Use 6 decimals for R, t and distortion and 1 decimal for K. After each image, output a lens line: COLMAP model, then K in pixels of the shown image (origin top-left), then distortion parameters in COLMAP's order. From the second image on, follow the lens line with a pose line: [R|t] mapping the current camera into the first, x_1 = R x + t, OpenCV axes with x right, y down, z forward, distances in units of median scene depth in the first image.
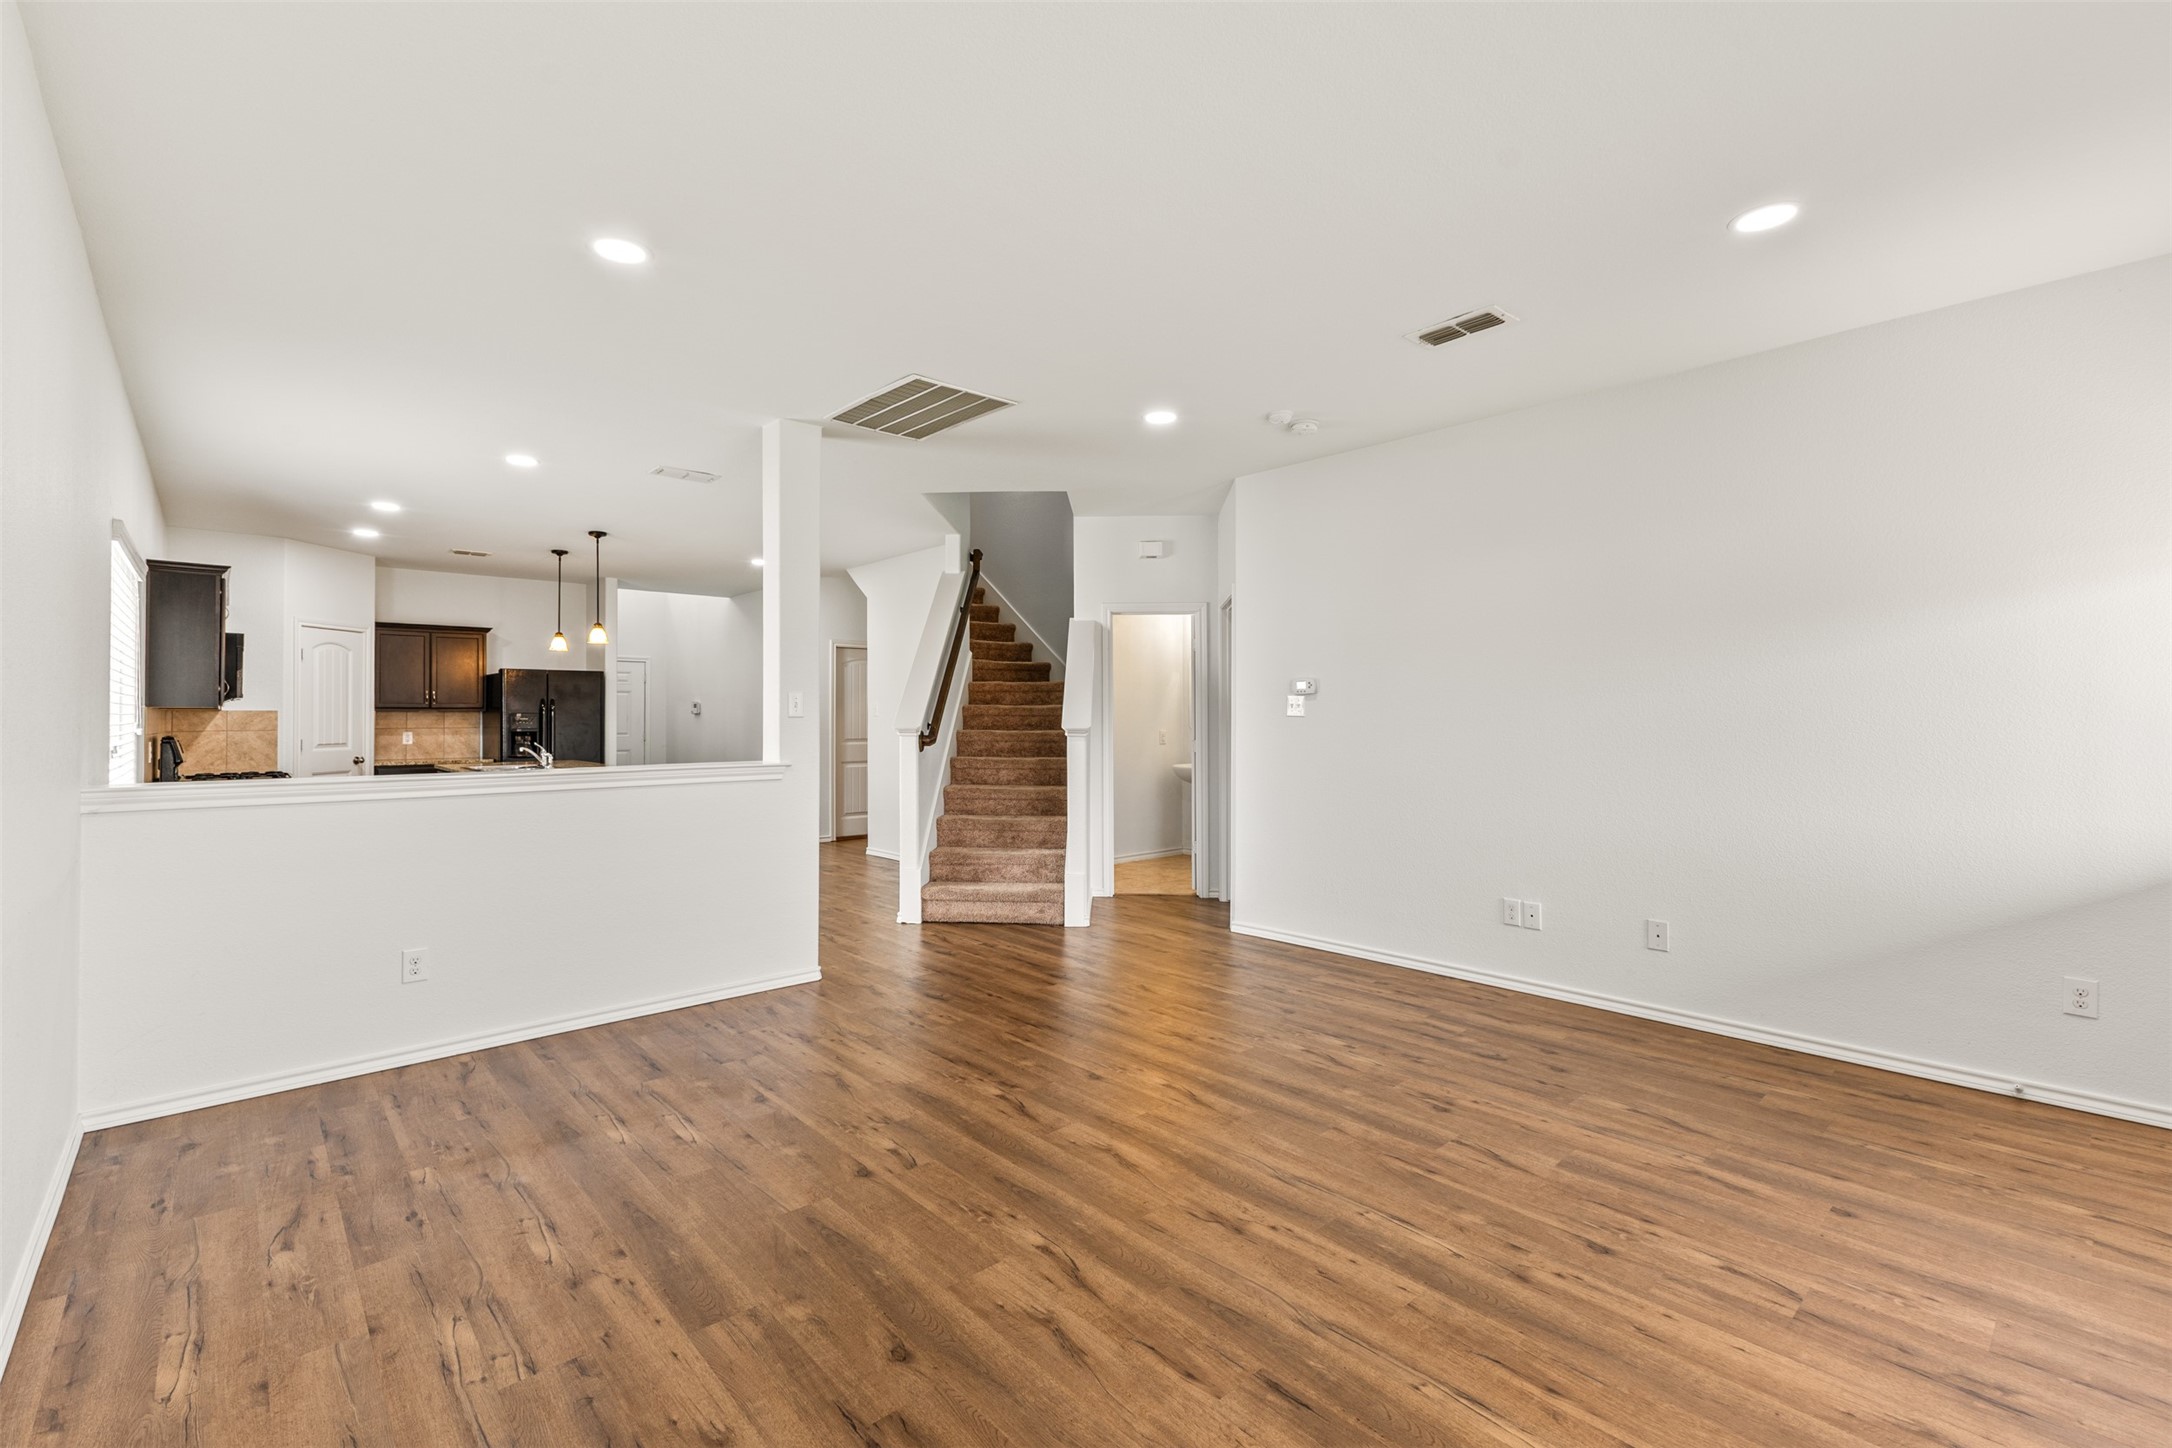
lens RADIAL K [[941.6, 0, 1083.3], [0, 941.6, 708.7], [0, 0, 1]] dist [0.005853, -0.000547]
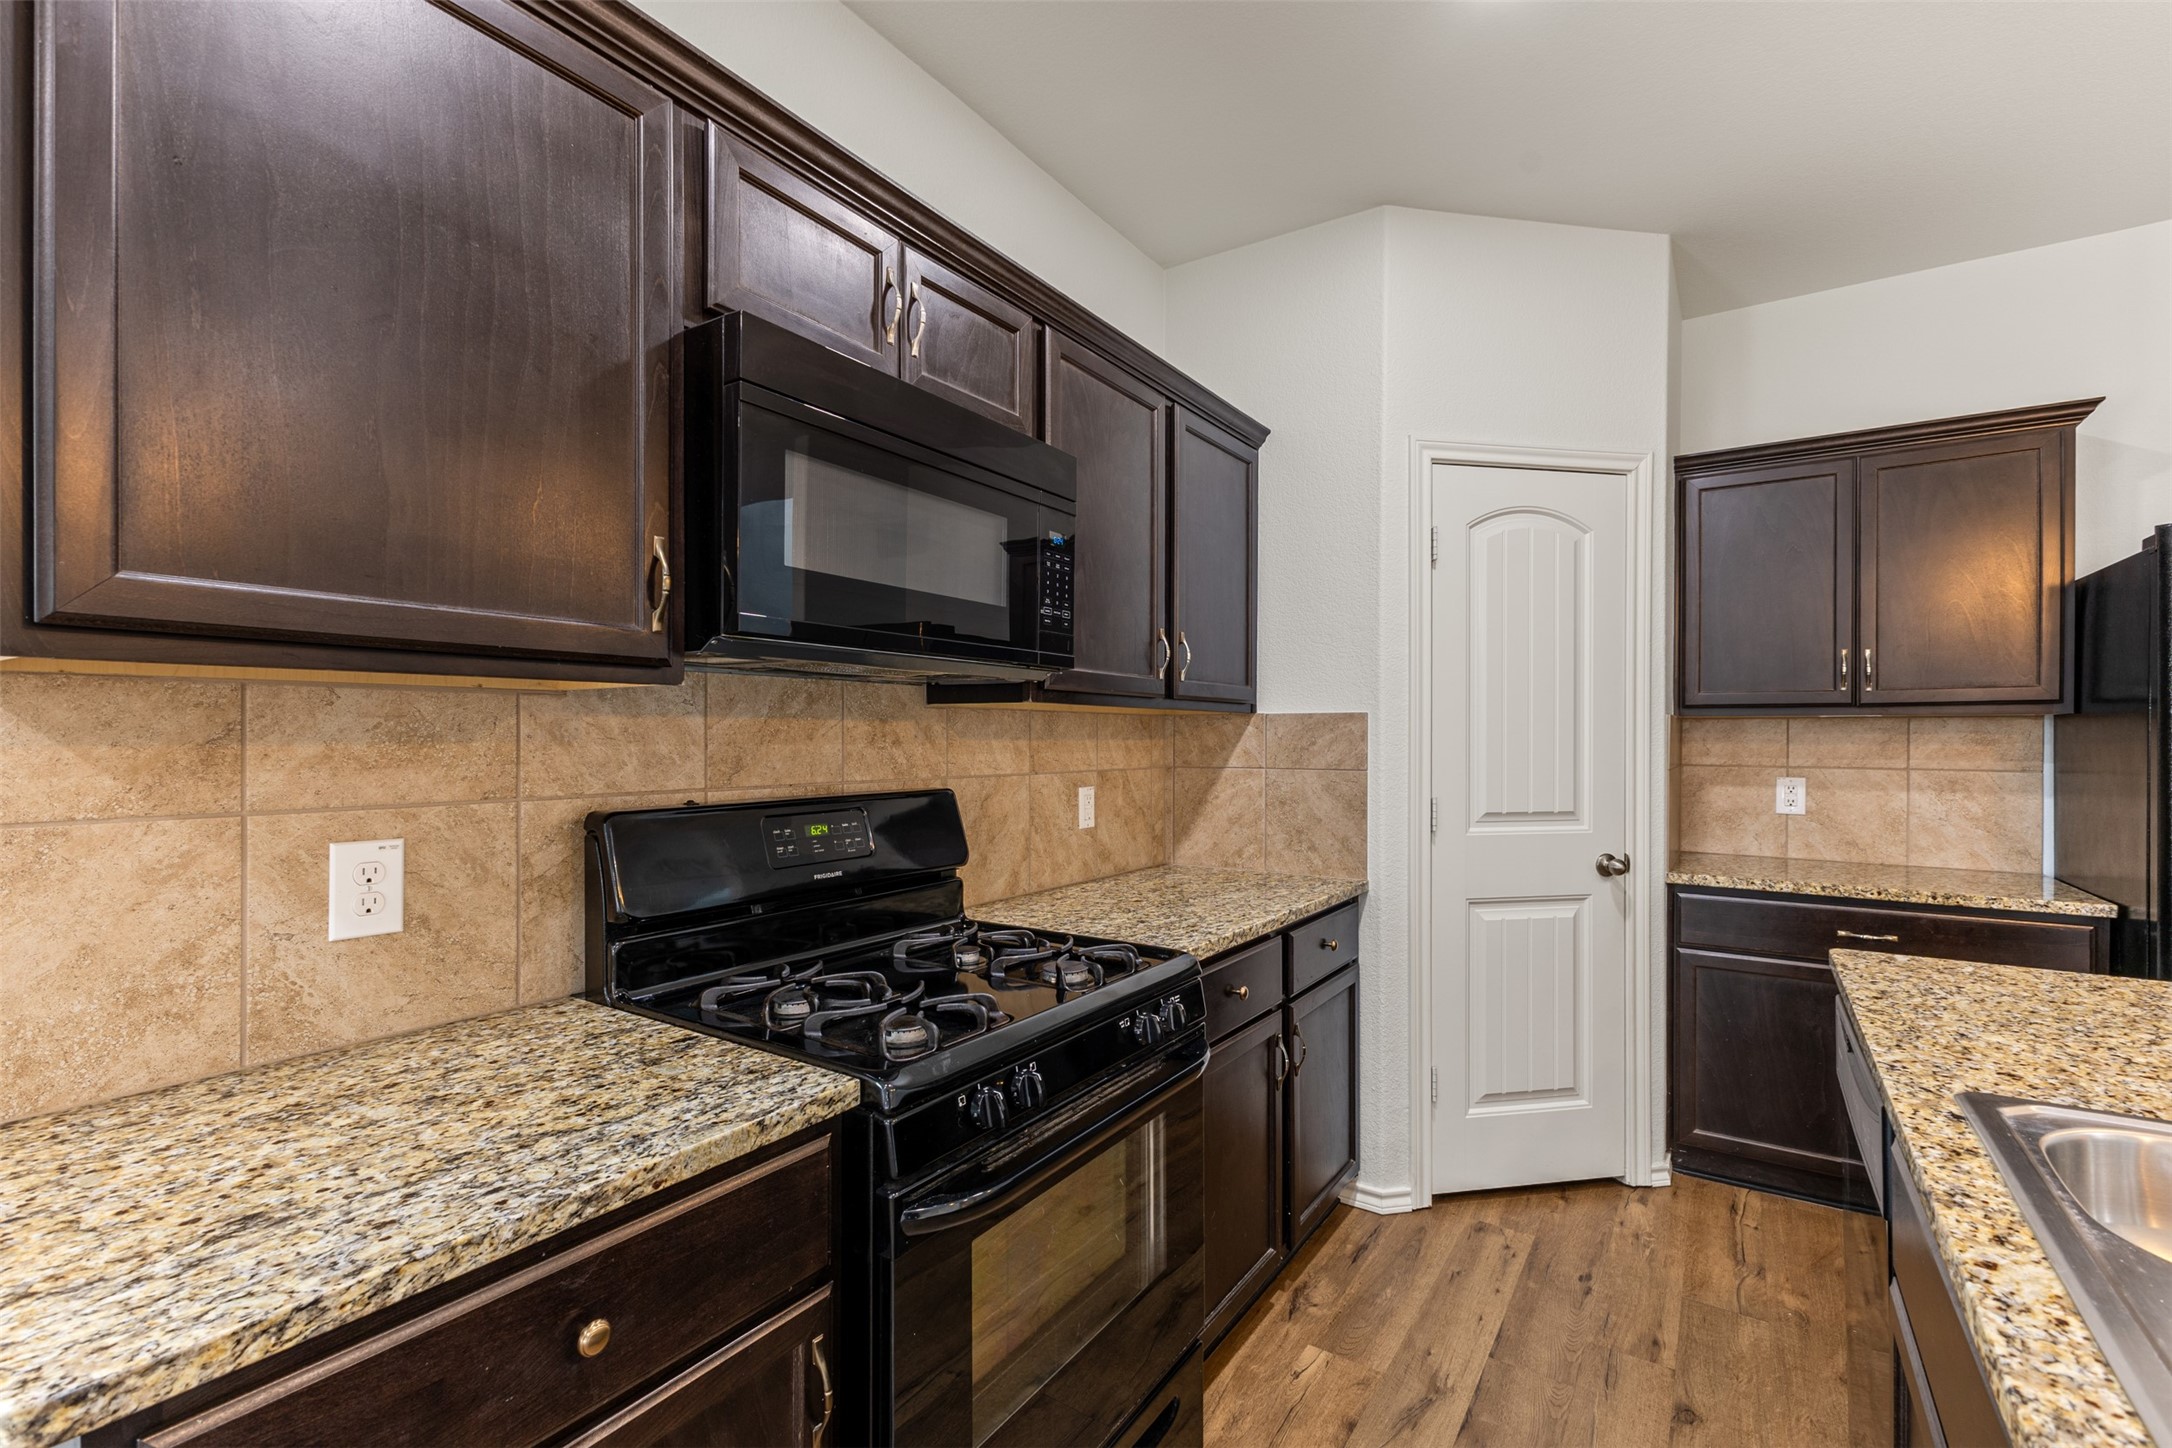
lens RADIAL K [[941.6, 0, 1103.3], [0, 941.6, 735.3], [0, 0, 1]] dist [0.005853, -0.000547]
pose [[0.245034, 0.005074, -0.969501, -0.450446], [0.003667, 0.999974, 0.006160, 0.006398], [0.969508, -0.005065, 0.245009, 0.682140]]
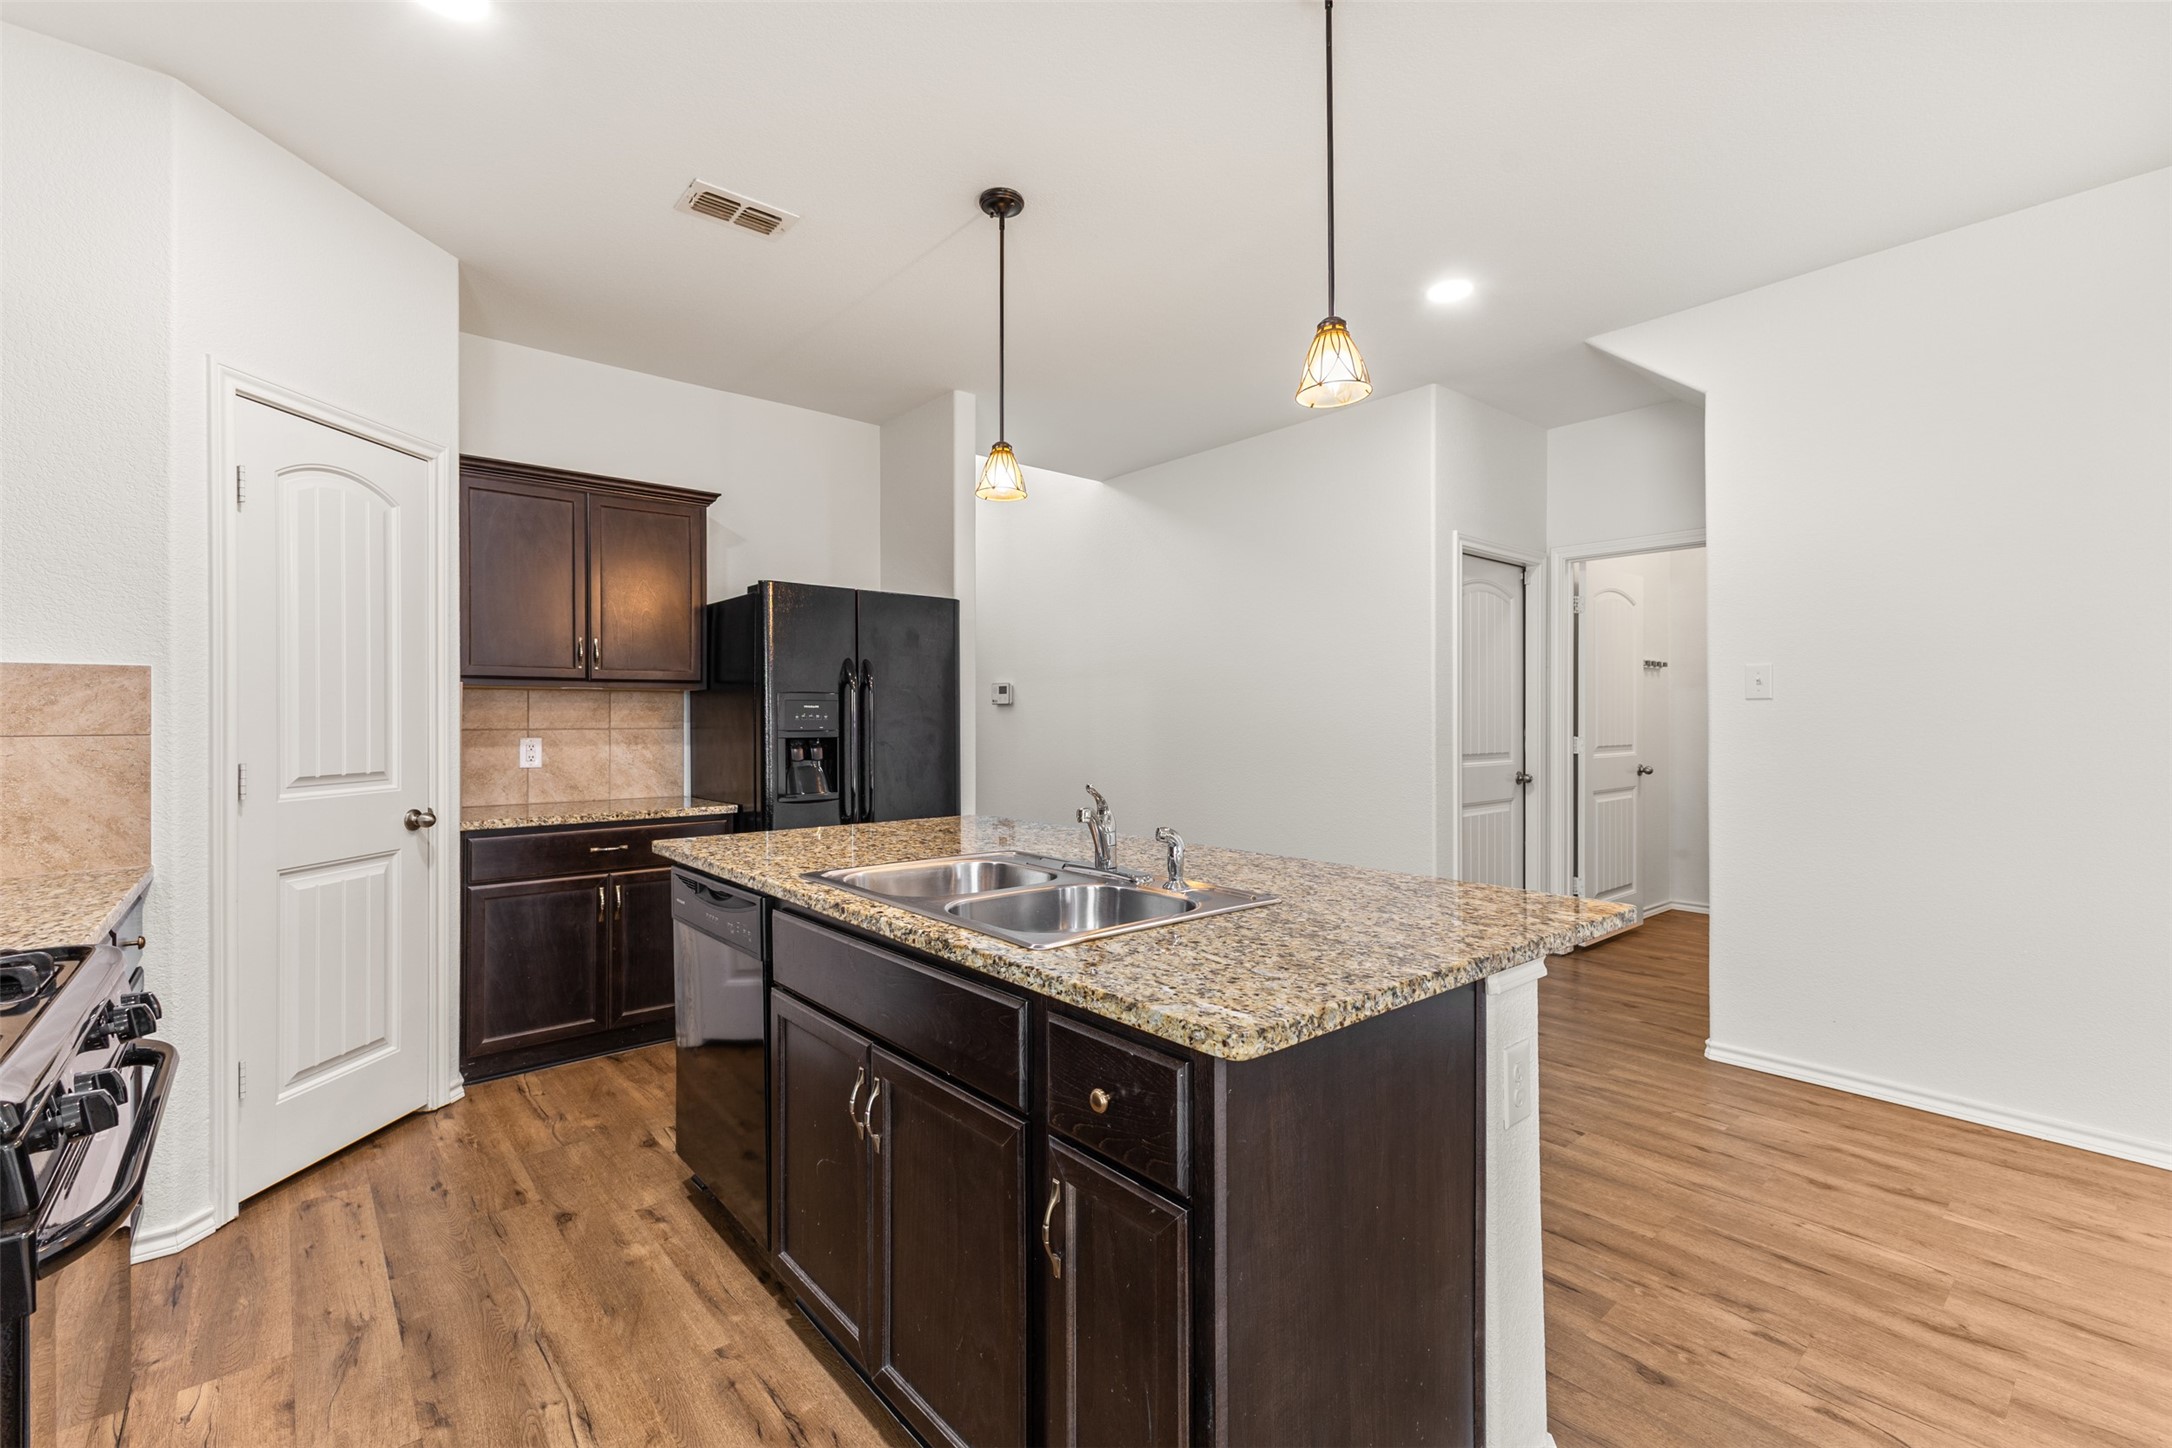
lens RADIAL K [[941.6, 0, 1104.6], [0, 941.6, 710.4], [0, 0, 1]] dist [0.005853, -0.000547]
pose [[0.999986, 0.001298, -0.005050, -0.464168], [-0.001308, 0.999997, -0.001864, 0.012946], [0.005048, 0.001870, 0.999986, 0.590548]]
